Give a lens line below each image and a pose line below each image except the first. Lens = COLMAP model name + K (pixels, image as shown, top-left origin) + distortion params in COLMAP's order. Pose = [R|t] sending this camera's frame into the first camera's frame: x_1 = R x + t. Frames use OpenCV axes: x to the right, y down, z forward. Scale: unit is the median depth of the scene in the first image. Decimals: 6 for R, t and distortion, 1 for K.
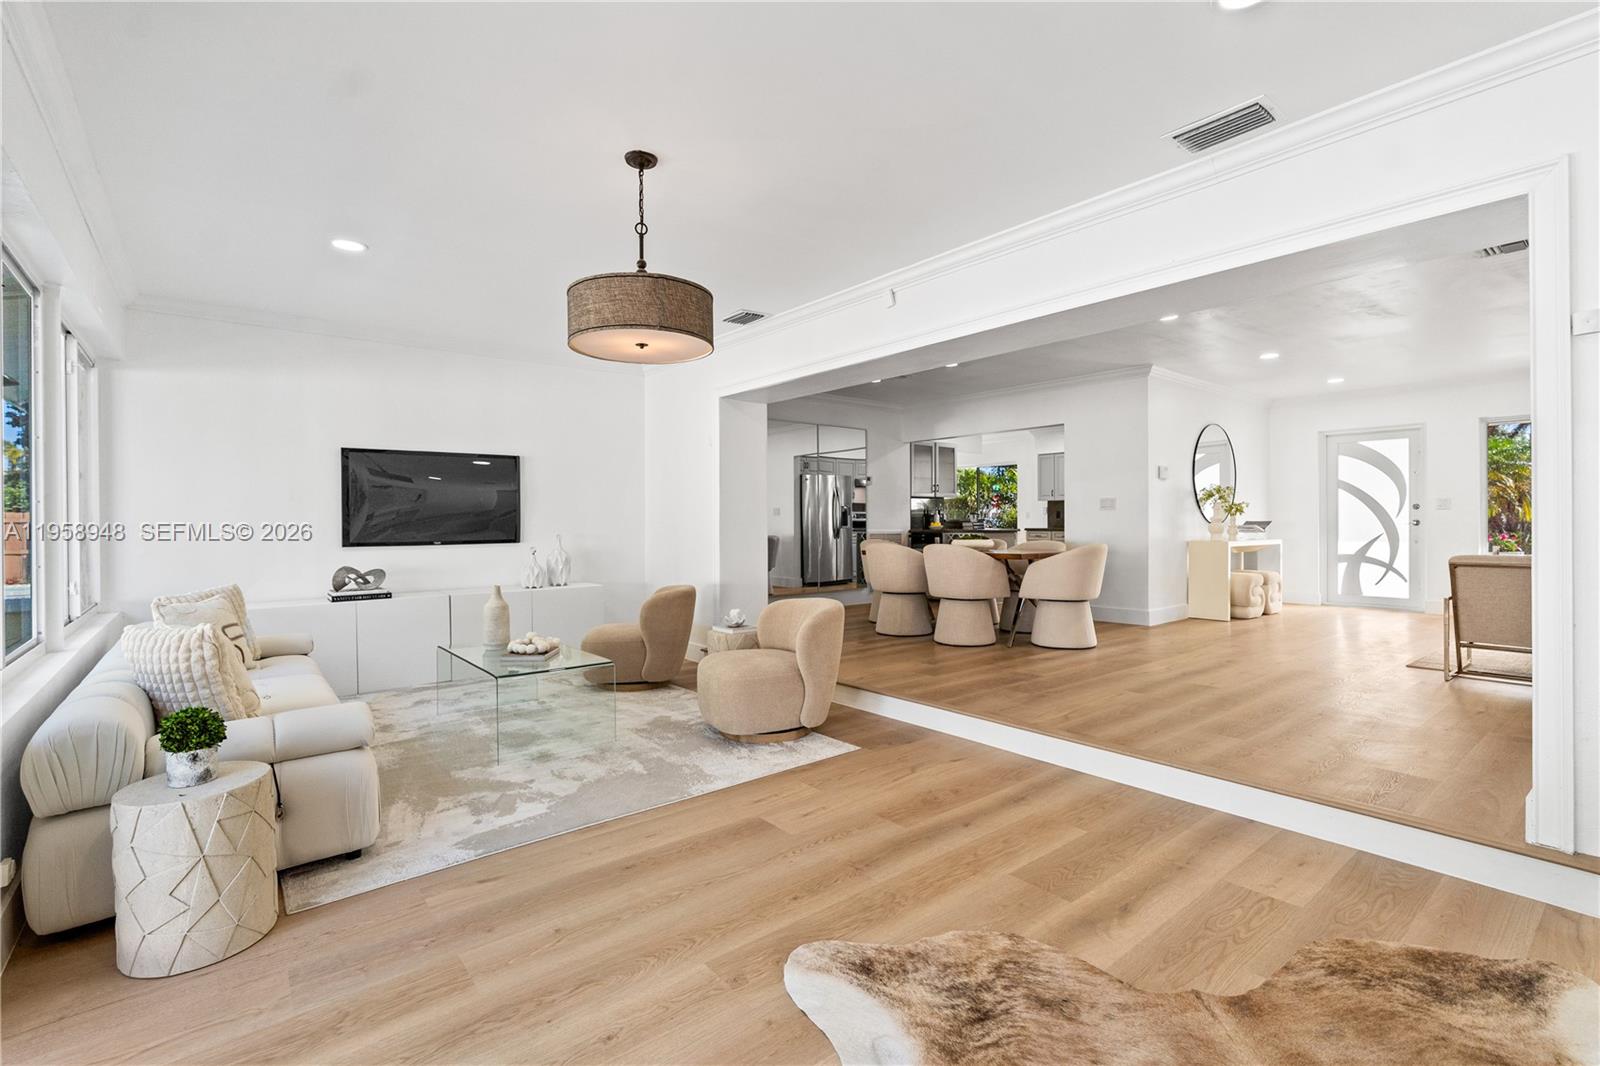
lens RADIAL K [[726.5, 0, 801.2], [0, 726.5, 532.5], [0, 0, 1]] dist [-0.002993, -0.000077]
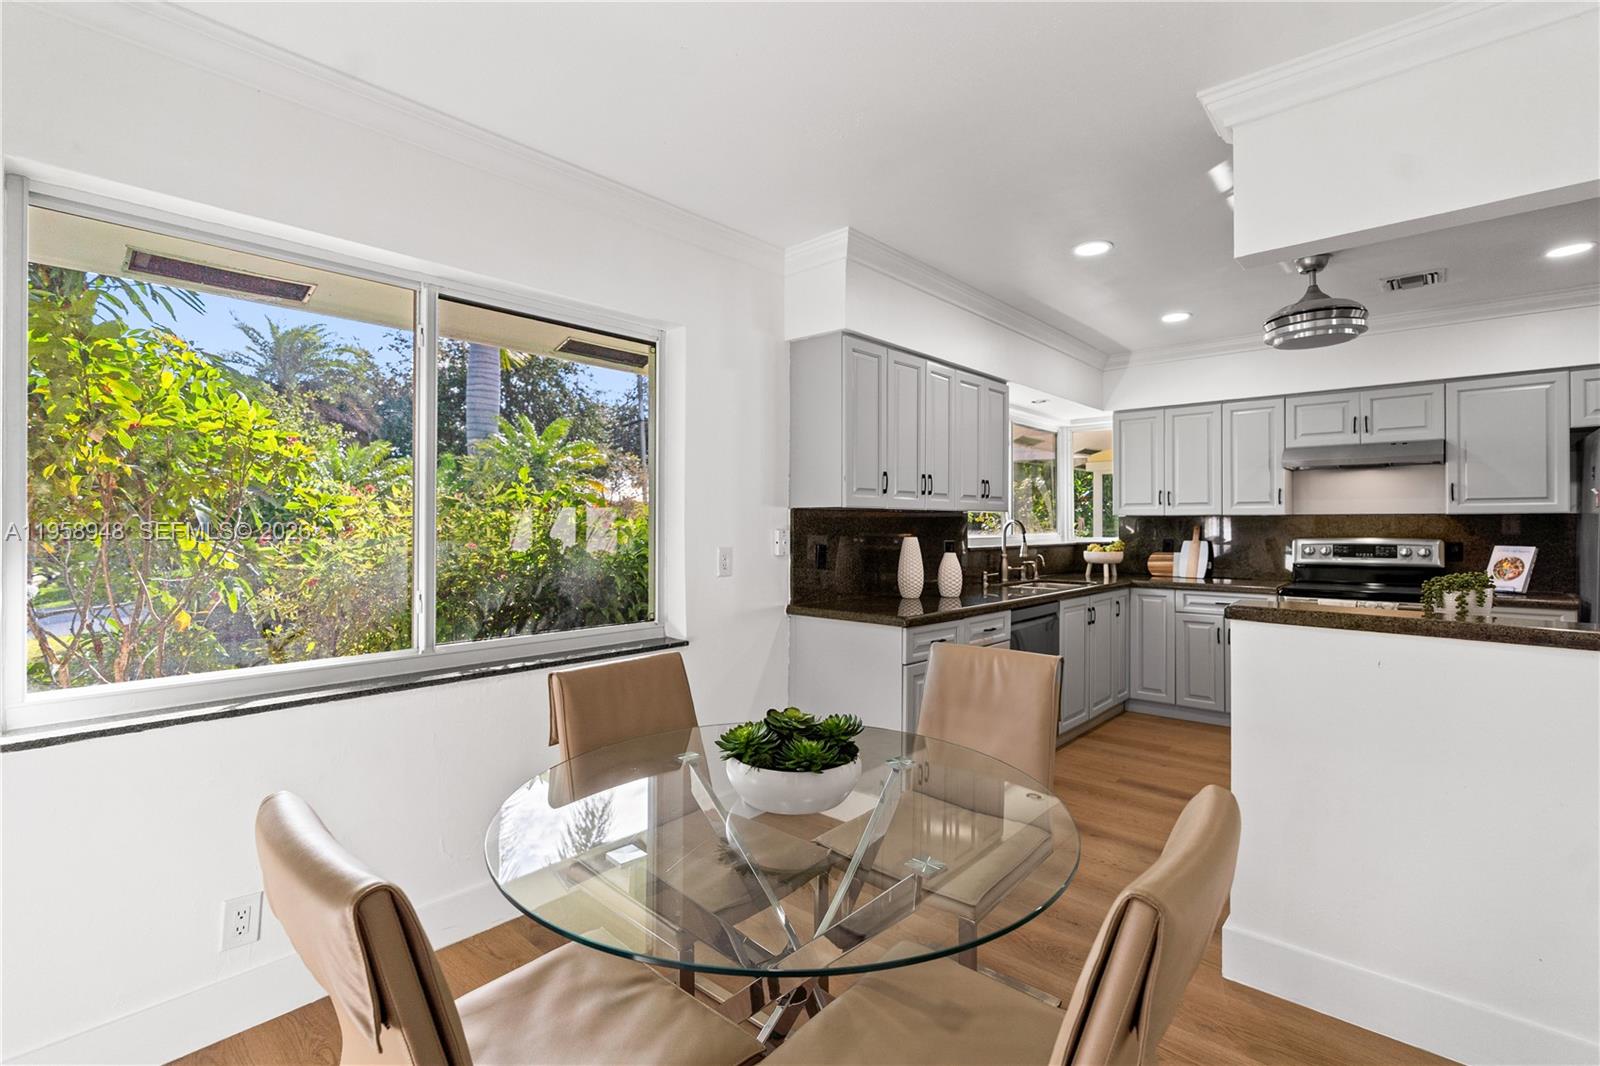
lens RADIAL K [[726.5, 0, 808.1], [0, 726.5, 521.0], [0, 0, 1]] dist [-0.002993, -0.000077]
pose [[-0.182731, 0.005741, 0.983146, 0.502805], [0.011966, 0.999922, -0.003615, -0.249237], [-0.983090, 0.011104, -0.182785, 6.964638]]
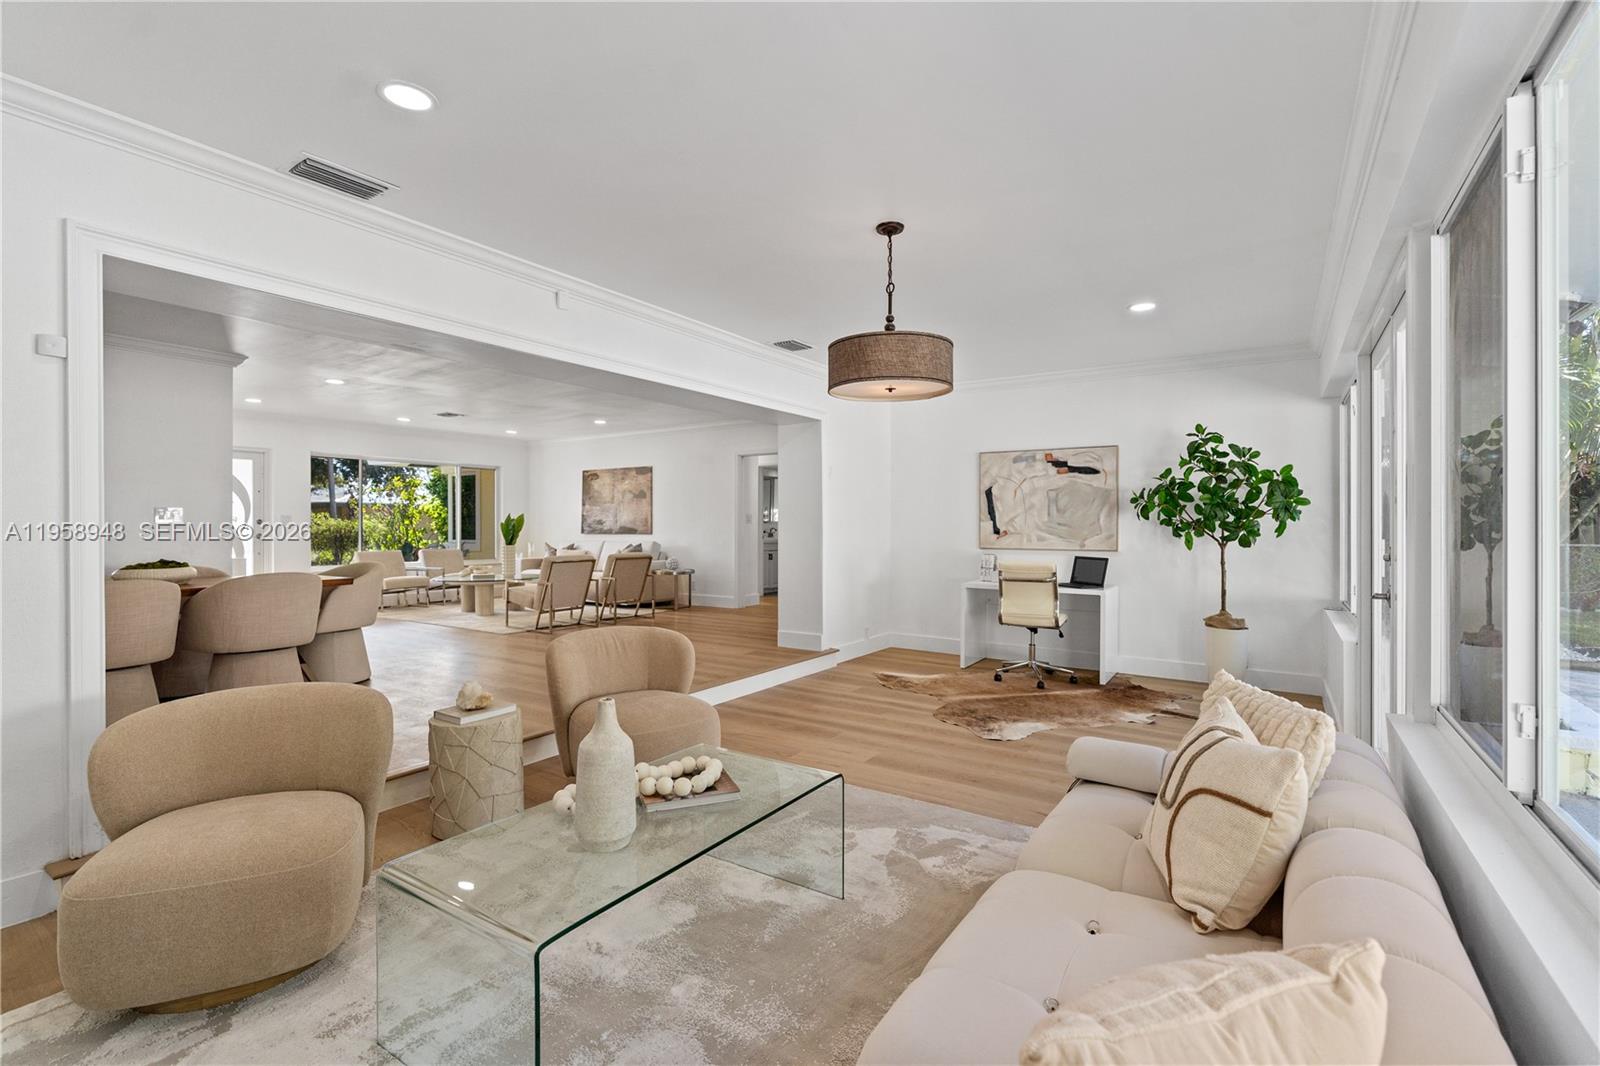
lens RADIAL K [[726.5, 0, 797.3], [0, 726.5, 528.0], [0, 0, 1]] dist [-0.002993, -0.000077]
pose [[-0.306051, 0.006968, 0.951990, -2.024634], [0.013212, 0.999908, -0.003071, -0.050705], [-0.951923, 0.011637, -0.306115, 2.385409]]
